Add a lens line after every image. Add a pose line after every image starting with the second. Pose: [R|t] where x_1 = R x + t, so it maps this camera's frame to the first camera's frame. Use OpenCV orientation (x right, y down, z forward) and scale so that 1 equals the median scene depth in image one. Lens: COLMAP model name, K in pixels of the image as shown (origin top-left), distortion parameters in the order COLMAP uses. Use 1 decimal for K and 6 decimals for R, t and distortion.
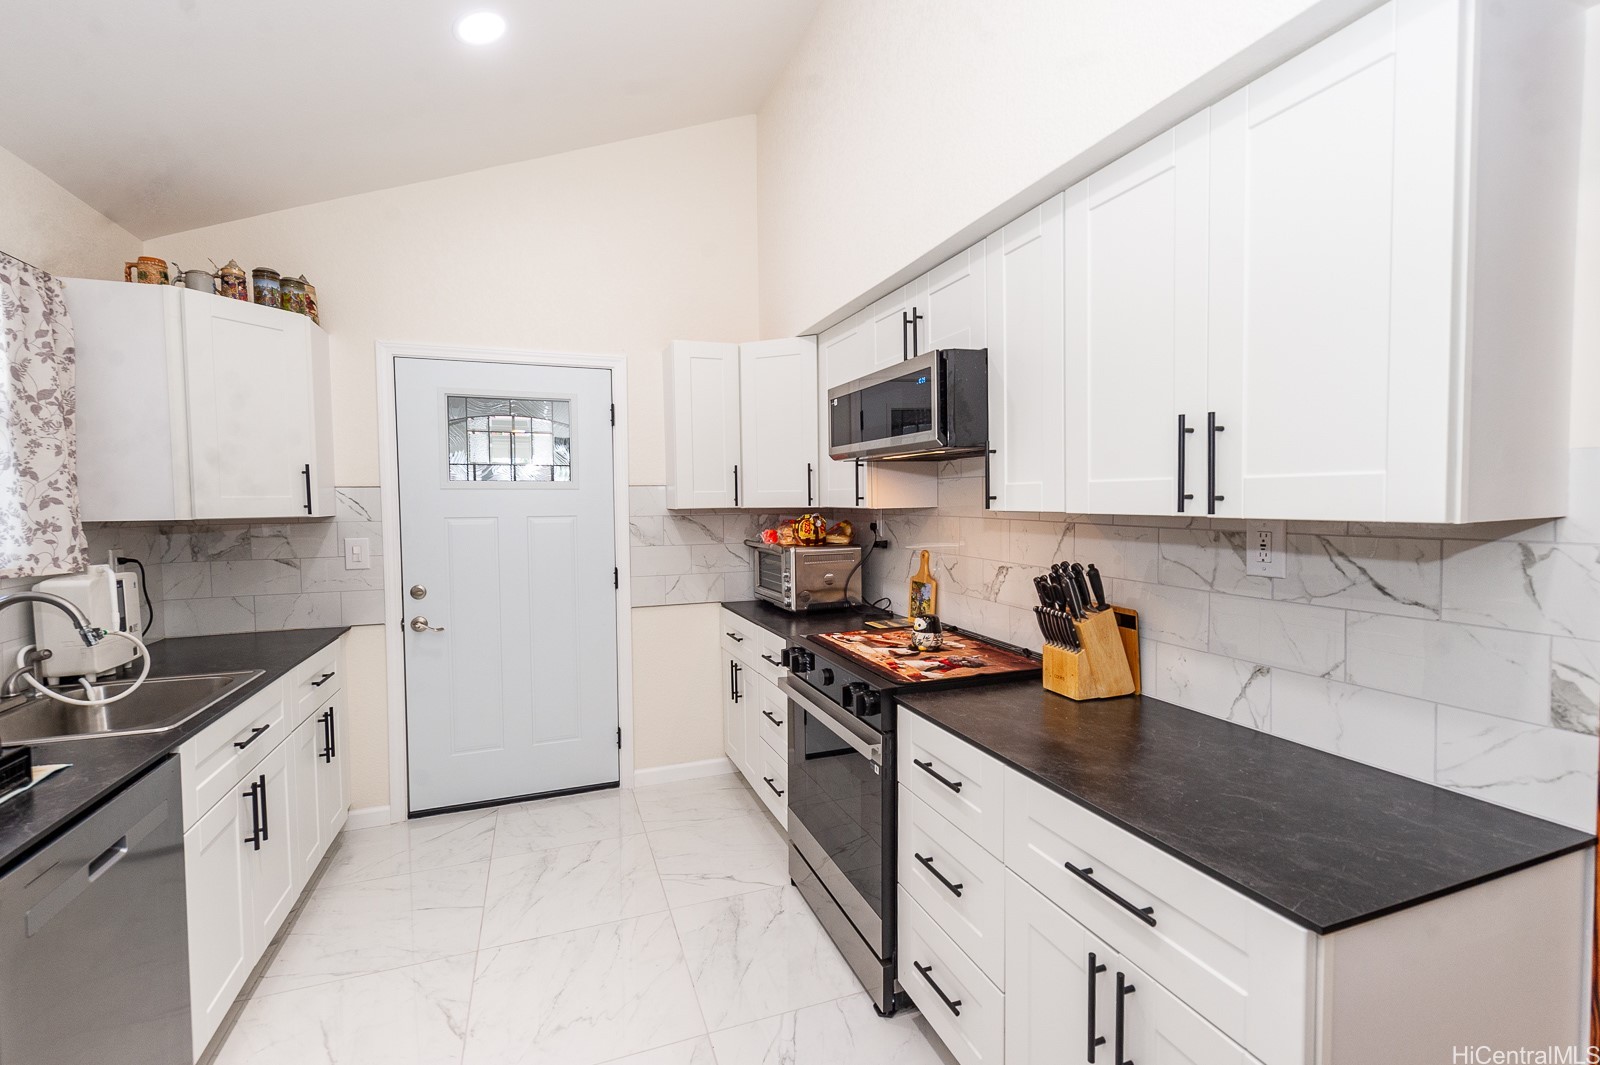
lens RADIAL K [[697.5, 0, 798.7], [0, 697.5, 531.0], [0, 0, 1]] dist [0.000558, -0.003232]
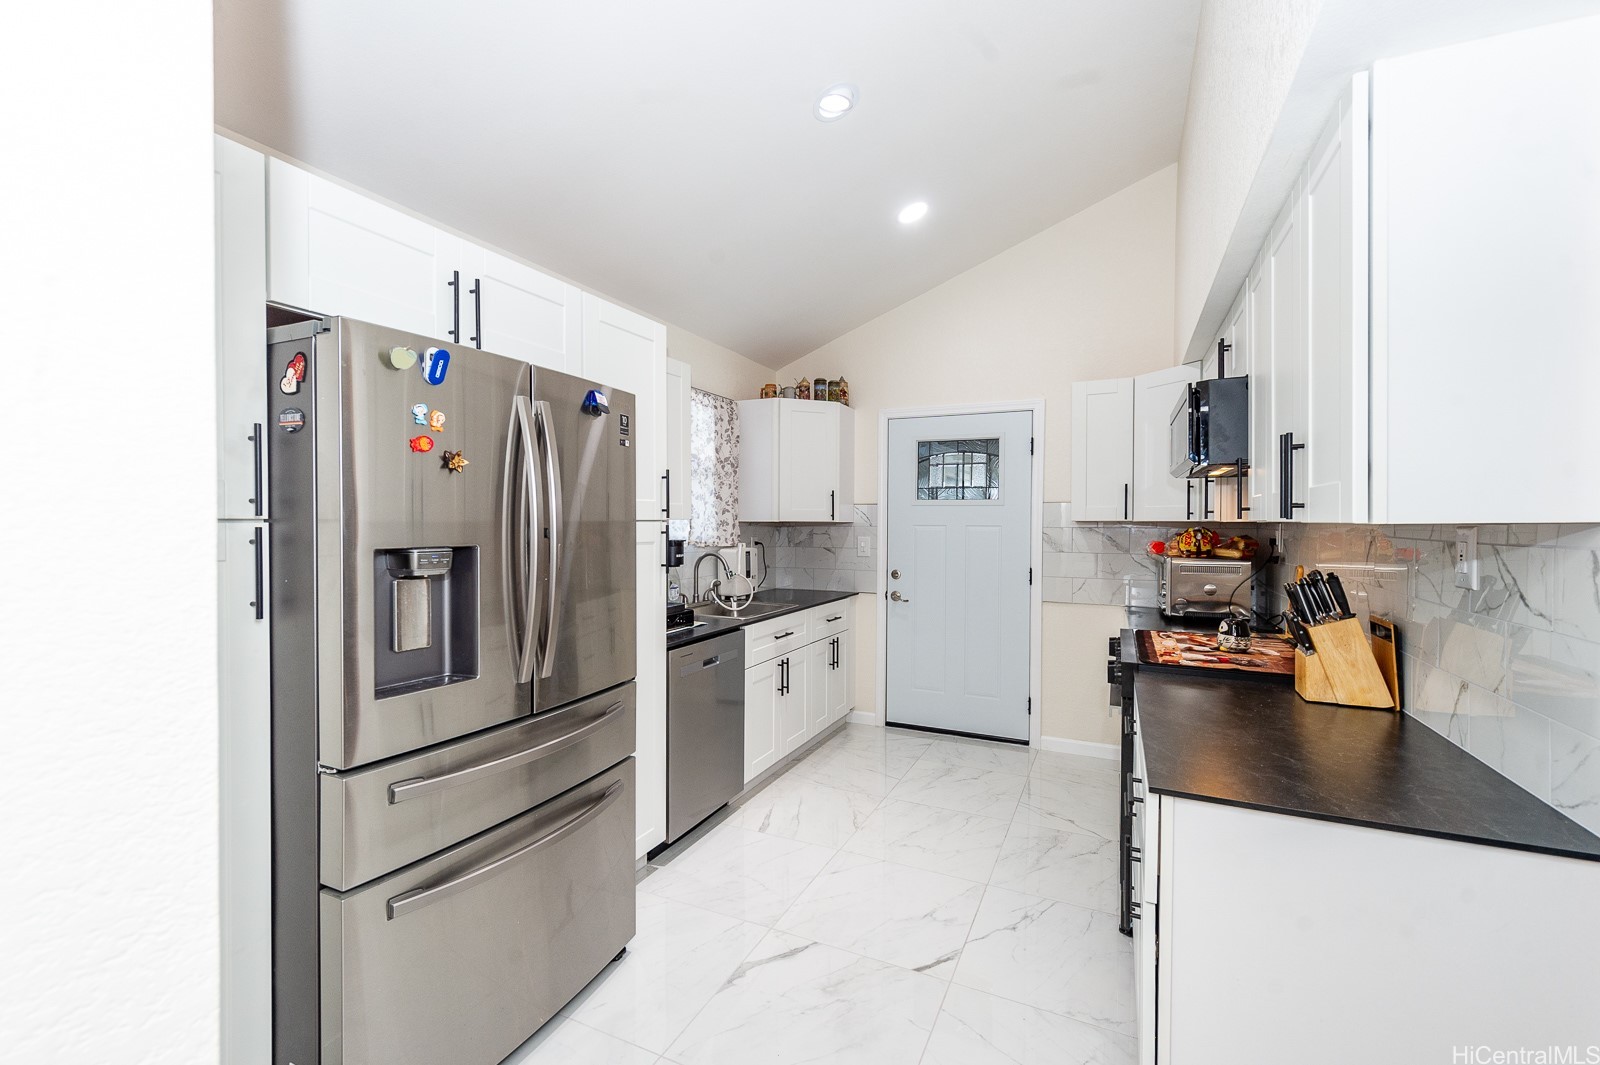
lens RADIAL K [[697.5, 0, 801.5], [0, 697.5, 528.4], [0, 0, 1]] dist [0.000558, -0.003232]
pose [[0.689230, 0.019741, -0.724274, 0.485874], [-0.044626, 0.998888, -0.015241, 0.025677], [0.723167, 0.042826, 0.689344, -0.222771]]
